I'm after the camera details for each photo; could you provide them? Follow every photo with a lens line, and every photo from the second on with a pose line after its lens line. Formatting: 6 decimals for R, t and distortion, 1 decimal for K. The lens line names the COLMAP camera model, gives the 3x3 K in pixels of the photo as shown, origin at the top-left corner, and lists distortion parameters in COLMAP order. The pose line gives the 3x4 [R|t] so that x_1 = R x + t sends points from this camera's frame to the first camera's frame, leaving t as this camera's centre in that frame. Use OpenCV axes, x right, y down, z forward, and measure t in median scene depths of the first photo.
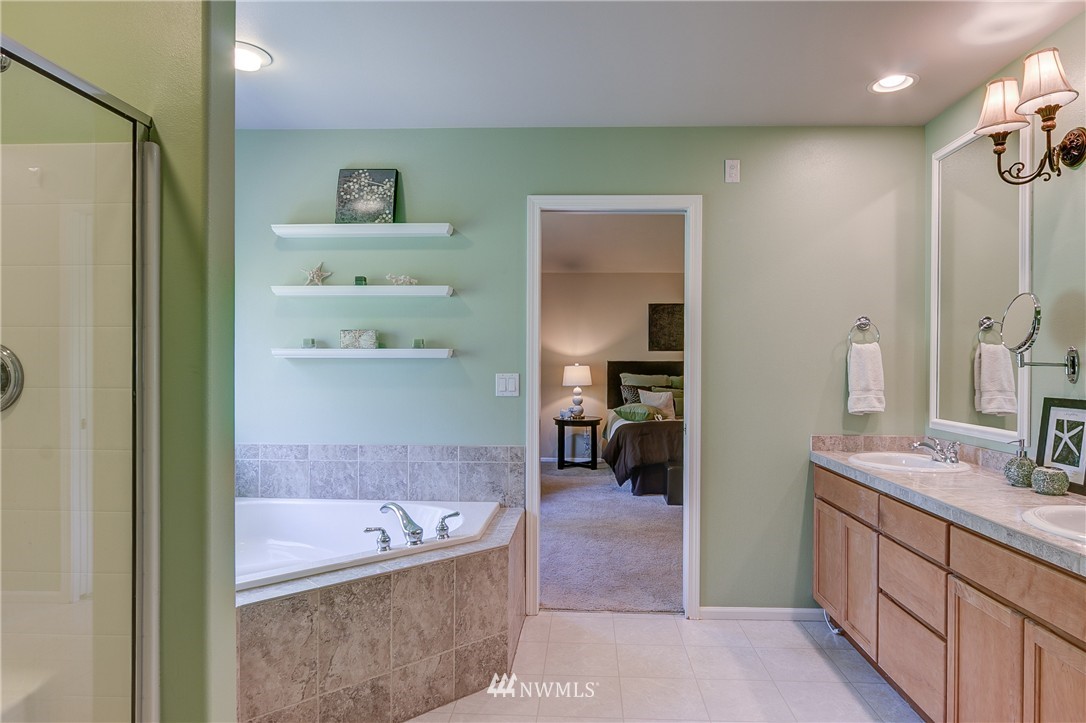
lens RADIAL K [[619.7, 0, 543.0], [0, 619.7, 370.1], [0, 0, 1]] dist [0.000179, 0.000430]
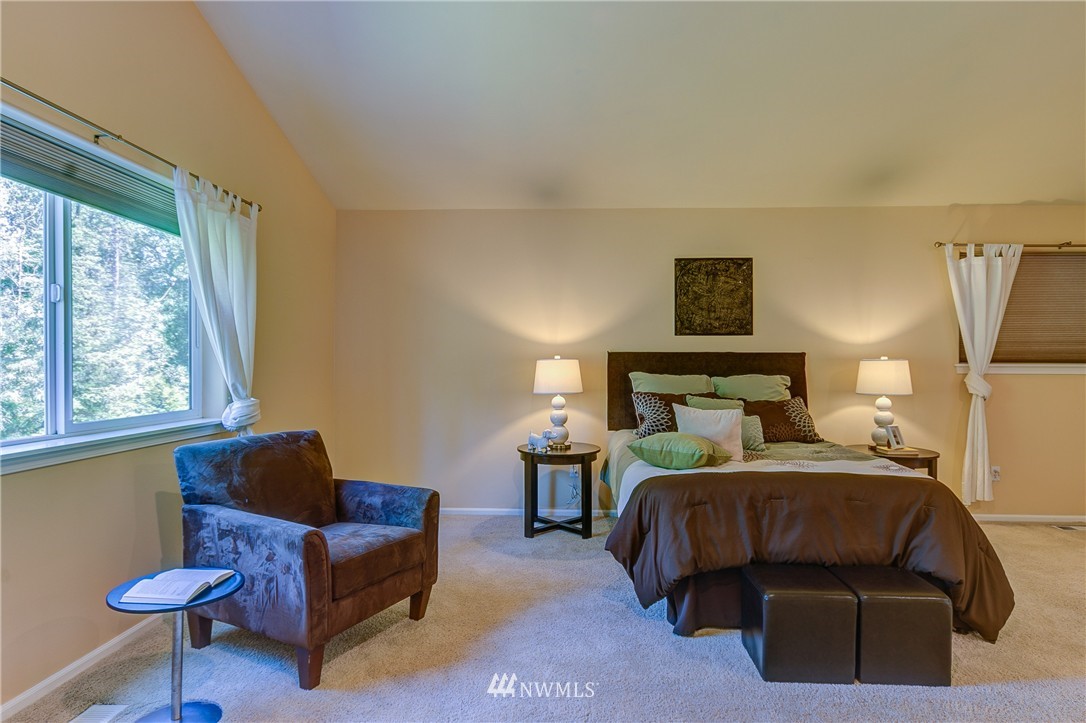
lens RADIAL K [[593.3, 0, 543.2], [0, 593.3, 368.8], [0, 0, 1]] dist [-0.002244, -0.000755]
pose [[0.999780, -0.001426, 0.020924, 0.029483], [0.001379, 0.999996, 0.002275, 0.000631], [-0.020927, -0.002245, 0.999778, 0.435850]]
